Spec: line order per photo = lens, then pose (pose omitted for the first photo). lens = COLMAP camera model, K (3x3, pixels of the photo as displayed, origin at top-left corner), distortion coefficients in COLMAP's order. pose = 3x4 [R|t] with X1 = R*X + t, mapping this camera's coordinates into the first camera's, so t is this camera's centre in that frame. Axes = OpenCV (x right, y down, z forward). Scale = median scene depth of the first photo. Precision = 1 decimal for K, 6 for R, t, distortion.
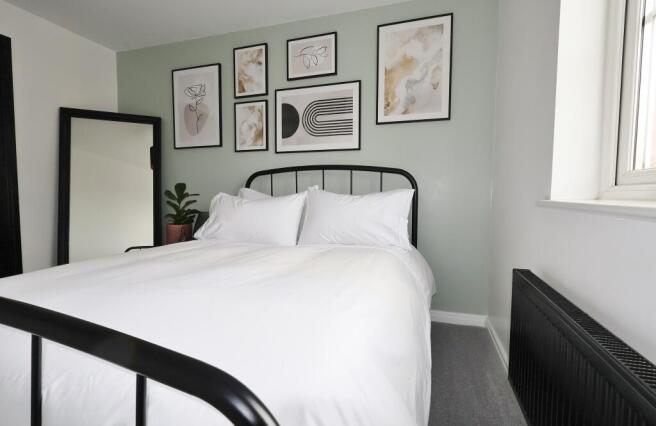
lens RADIAL K [[310.3, 0, 326.7], [0, 310.3, 212.7], [0, 0, 1]] dist [-0.002178, -0.001588]
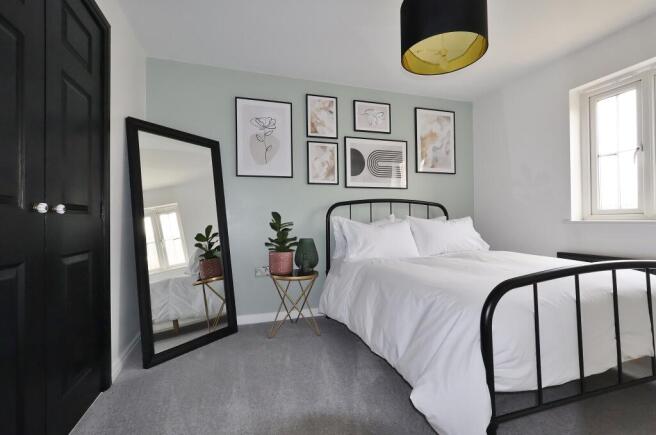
lens RADIAL K [[308.2, 0, 328.1], [0, 308.2, 218.8], [0, 0, 1]] dist [-0.002499, 0.000086]
pose [[0.807464, -0.009627, 0.589838, -0.939043], [0.051475, 0.997203, -0.054191, -0.008398], [-0.587667, 0.074119, 0.805701, 0.081360]]
